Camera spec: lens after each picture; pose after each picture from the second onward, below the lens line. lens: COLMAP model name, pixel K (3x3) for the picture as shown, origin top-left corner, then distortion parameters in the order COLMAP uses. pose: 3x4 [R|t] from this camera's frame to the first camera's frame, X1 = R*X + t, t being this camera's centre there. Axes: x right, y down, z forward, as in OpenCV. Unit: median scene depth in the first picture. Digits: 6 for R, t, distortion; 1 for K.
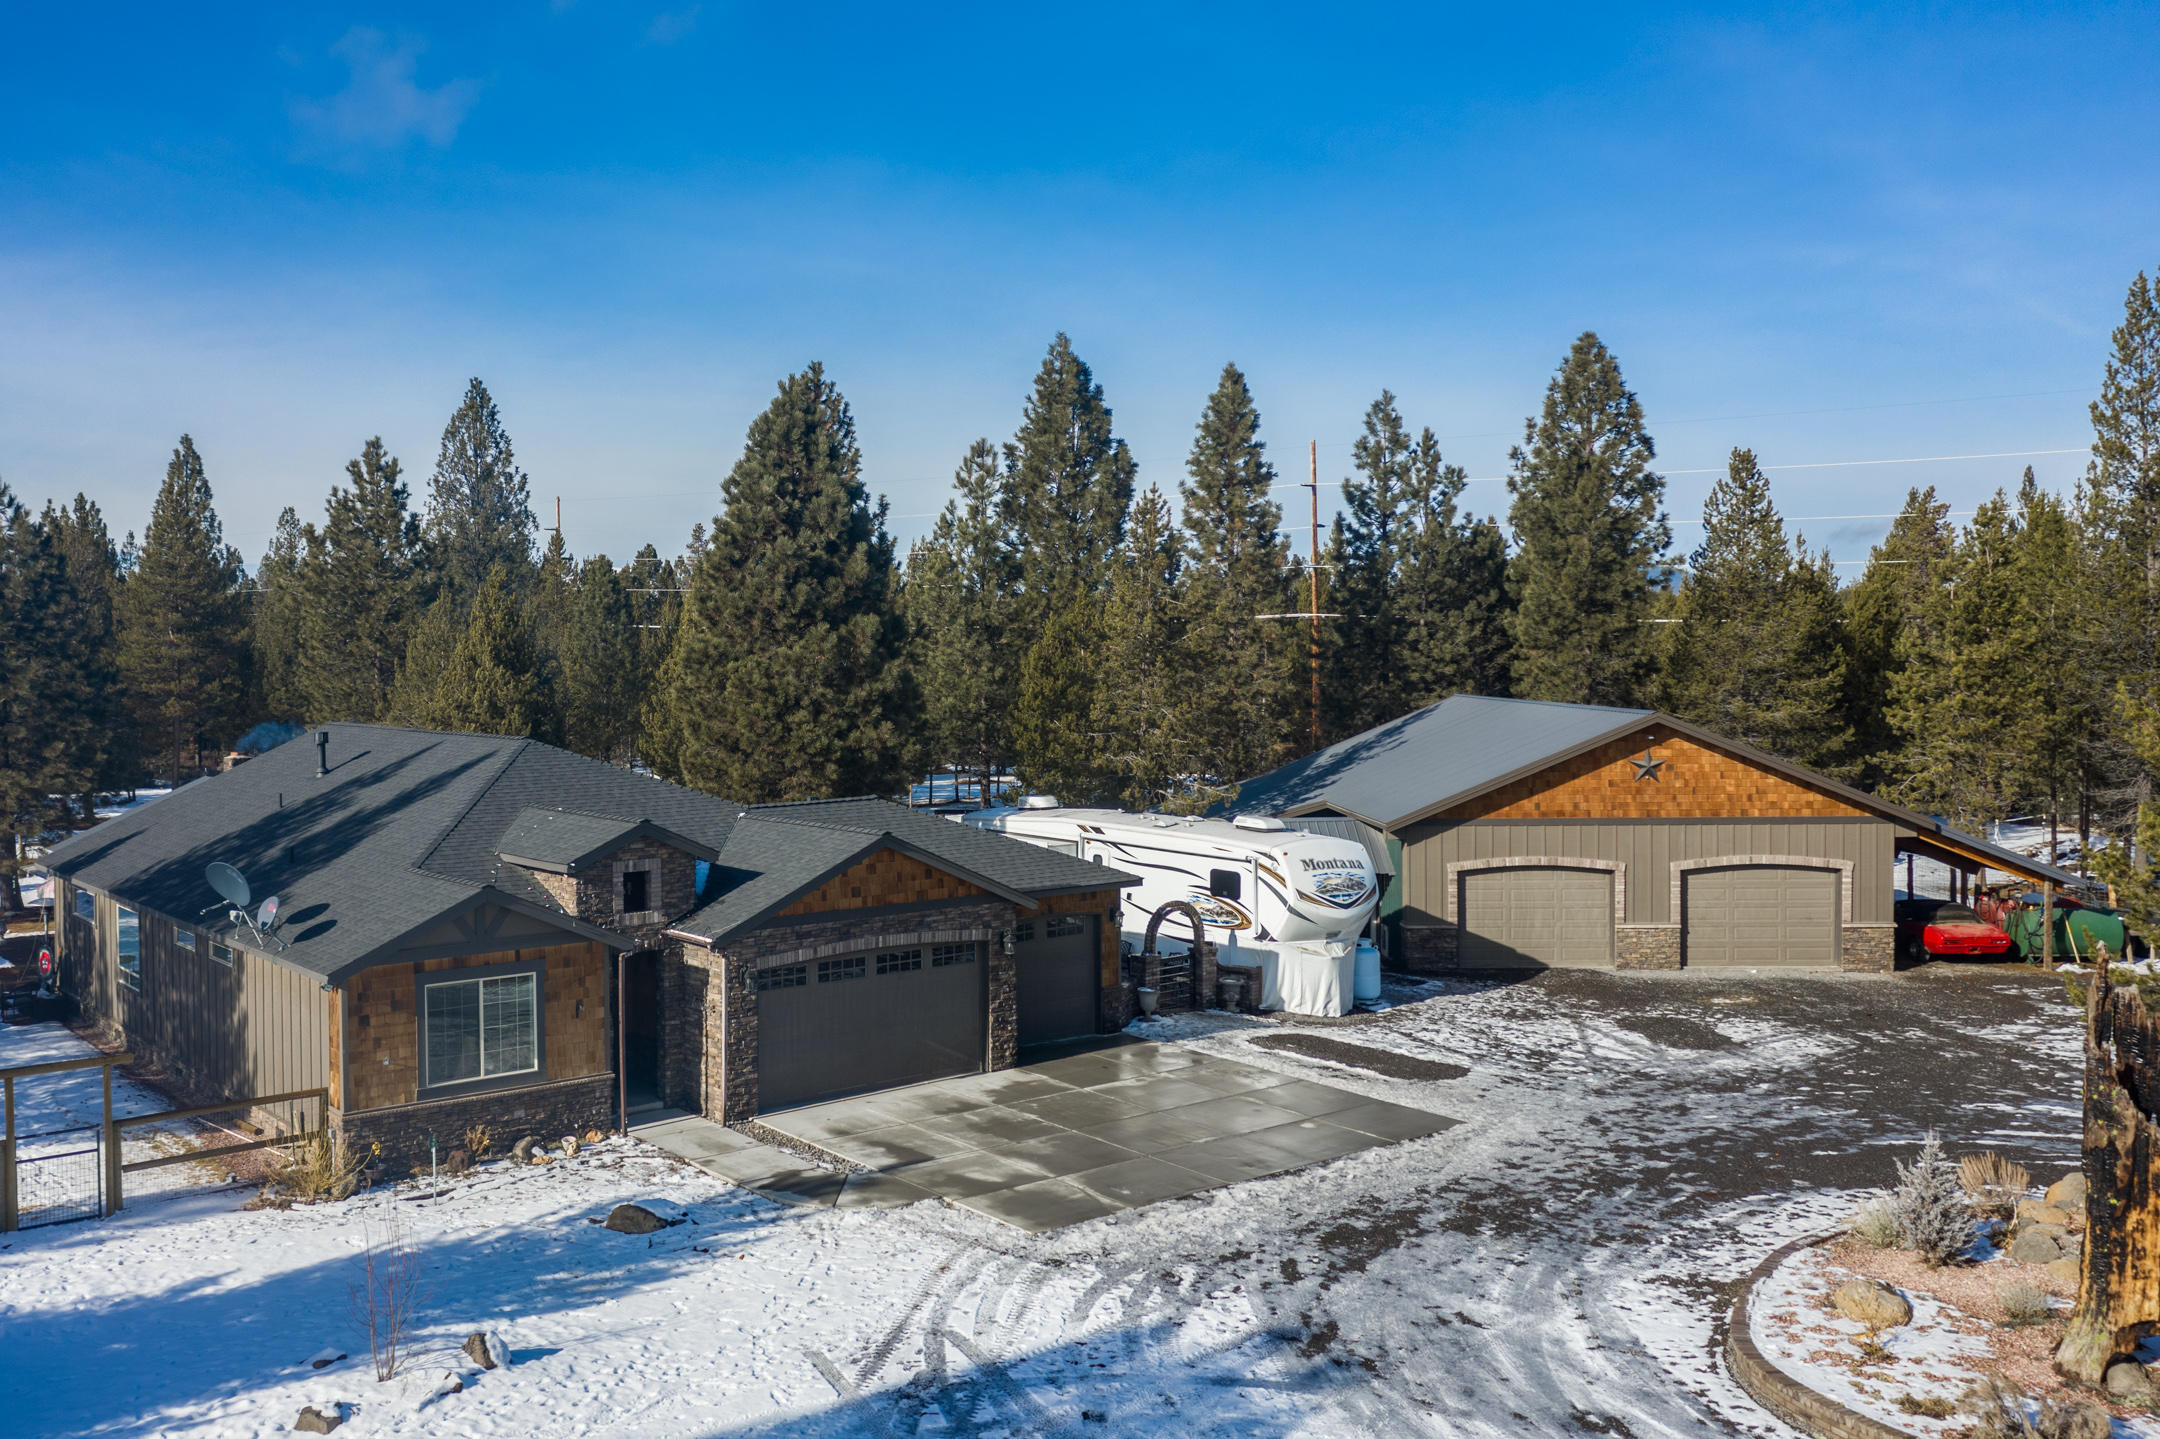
lens RADIAL K [[1821.4, 0, 774.6], [0, 1821.4, 715.1], [0, 0, 1]] dist [-0.002828, -0.003428]
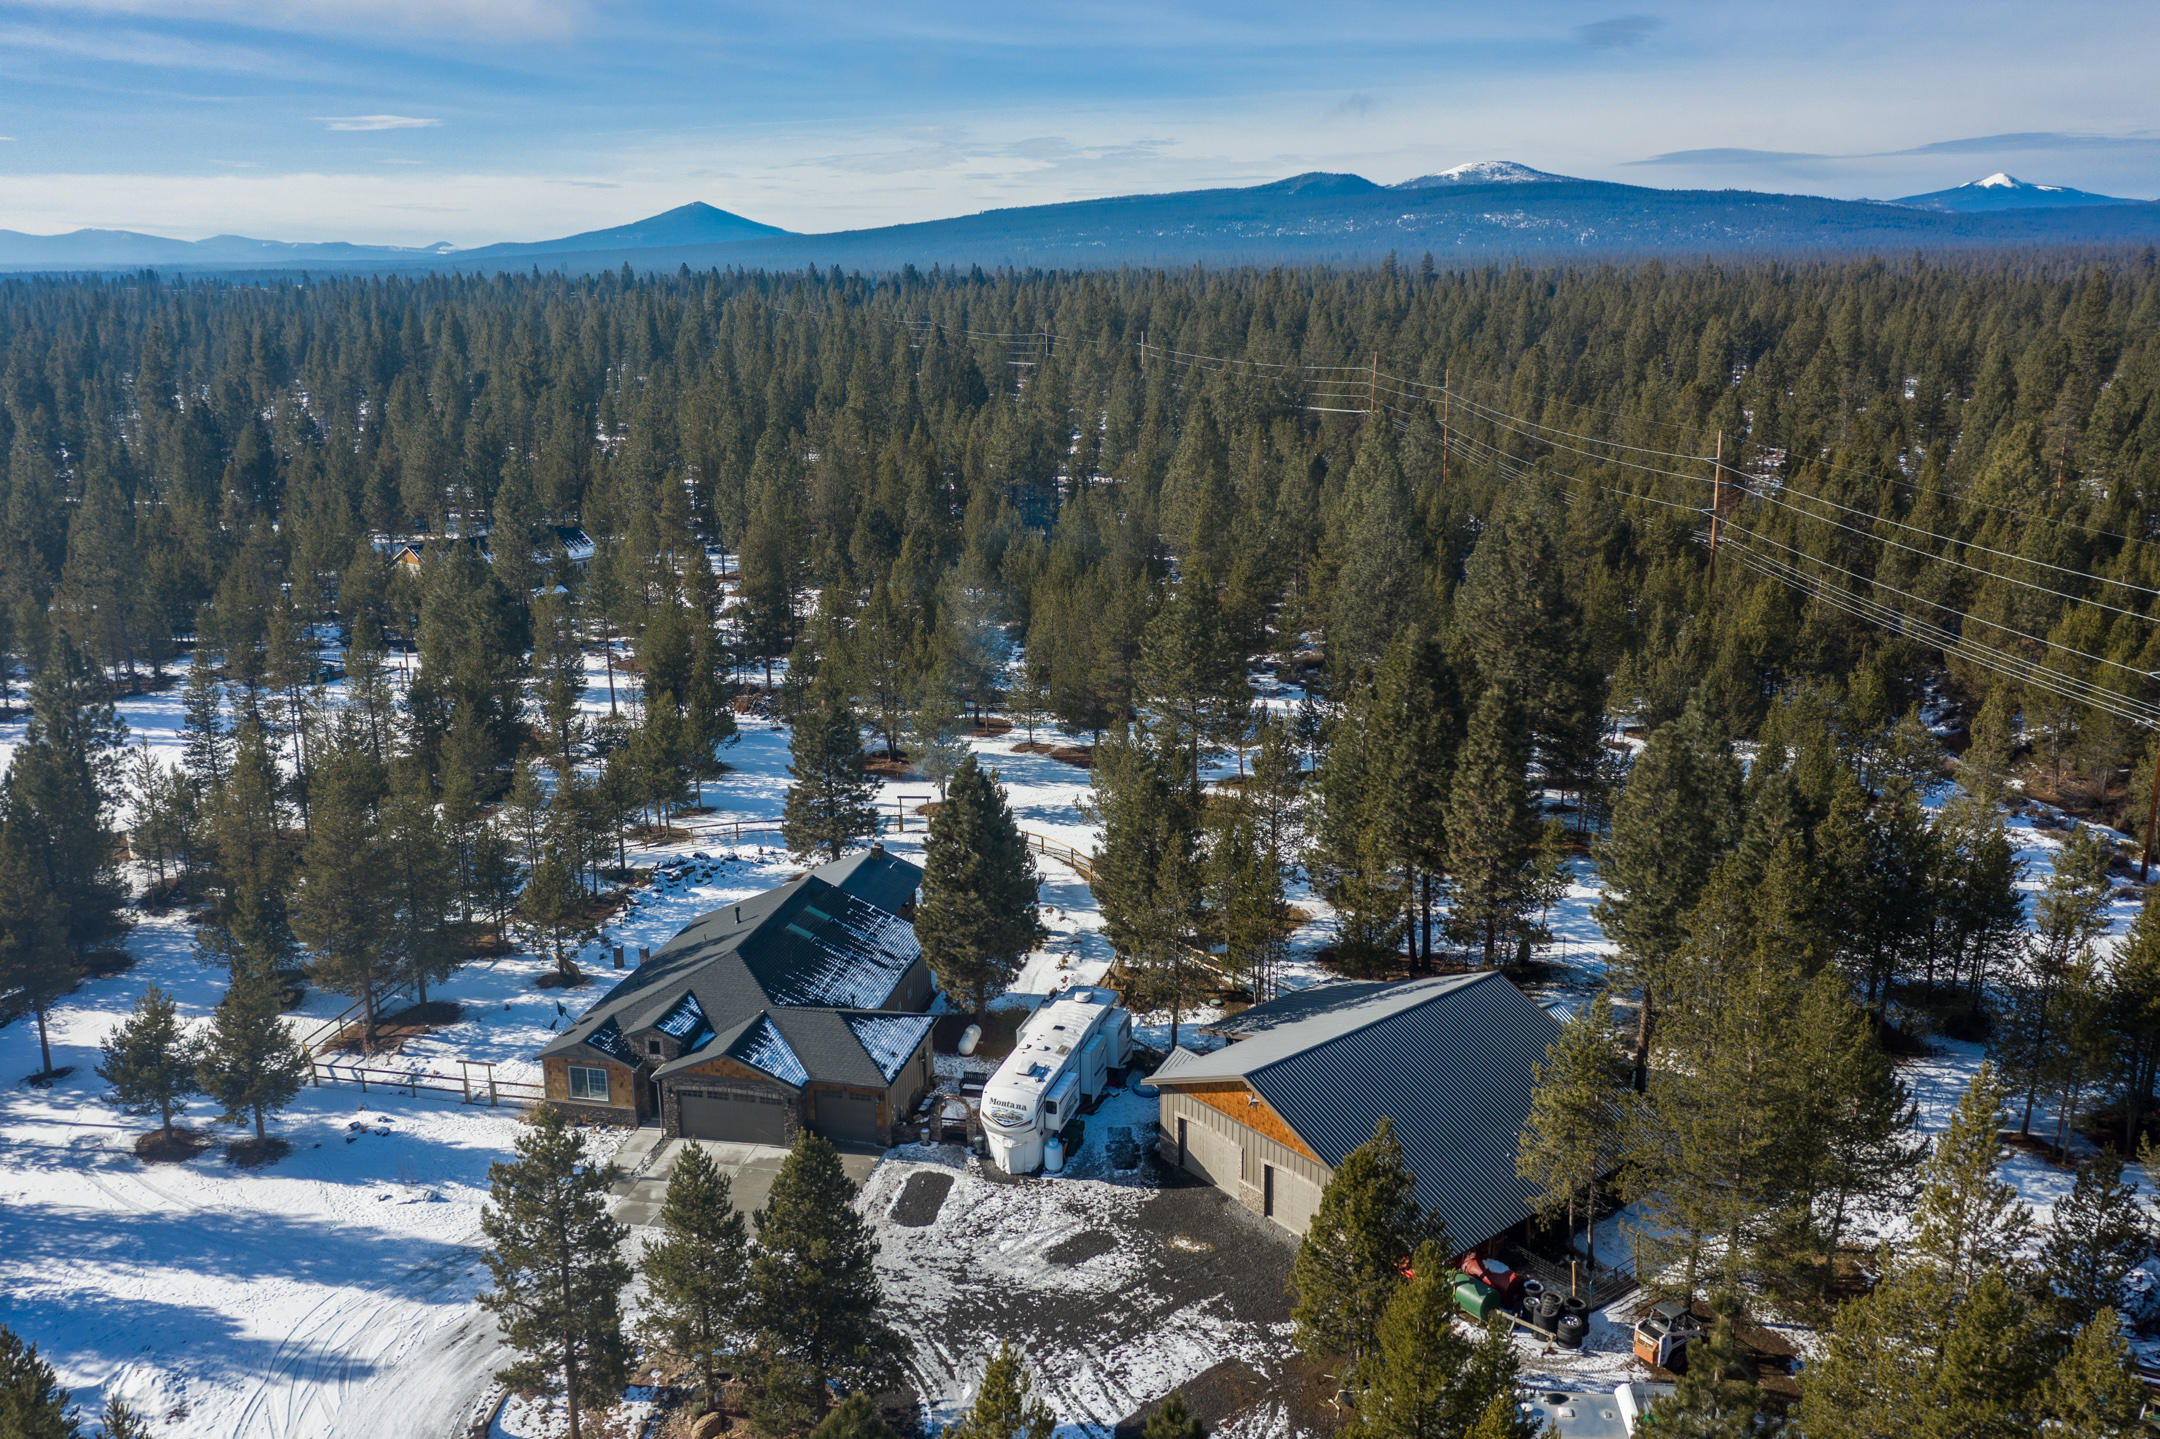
lens RADIAL K [[1711.2, 0, 1079.5], [0, 1711.2, 747.7], [0, 0, 1]] dist [-0.005744, -0.000629]
pose [[0.676734, 0.200261, -0.708468, 2.197063], [-0.015717, 0.966005, 0.258046, -1.065157], [0.736060, -0.163493, 0.656876, -0.154111]]
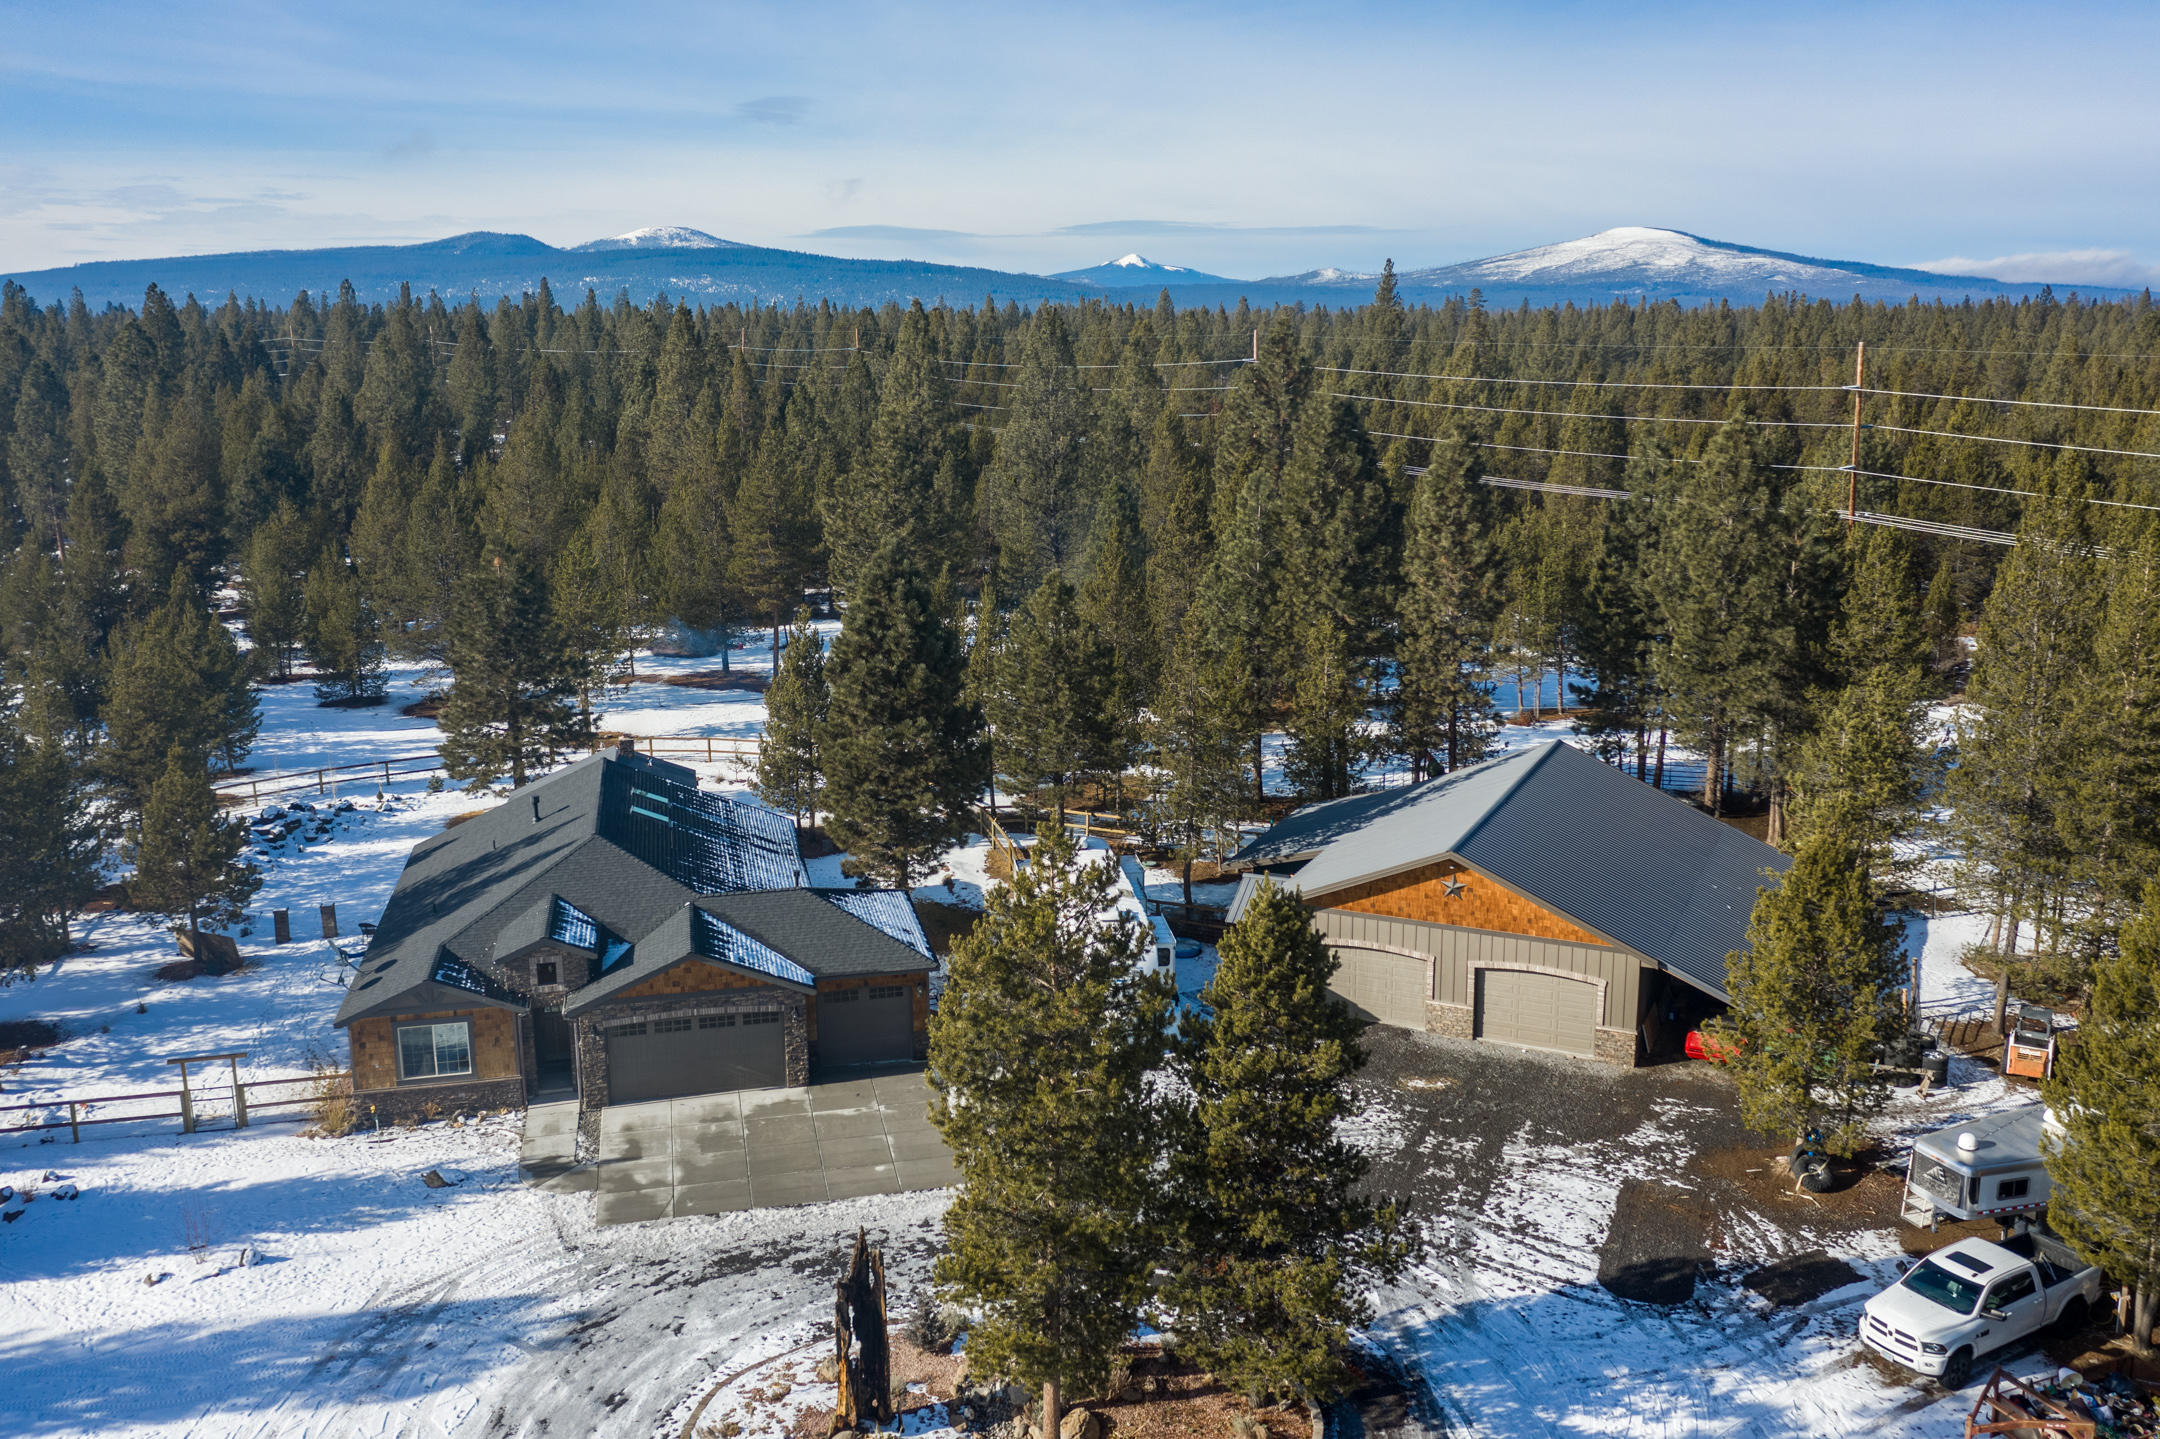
lens RADIAL K [[1778.8, 0, 1106.5], [0, 1778.8, 726.1], [0, 0, 1]] dist [-0.006836, -0.005581]
pose [[0.933387, 0.085056, -0.348646, 1.045117], [-0.016862, 0.980829, 0.194141, -0.497504], [0.358475, -0.175330, 0.916927, -0.339510]]
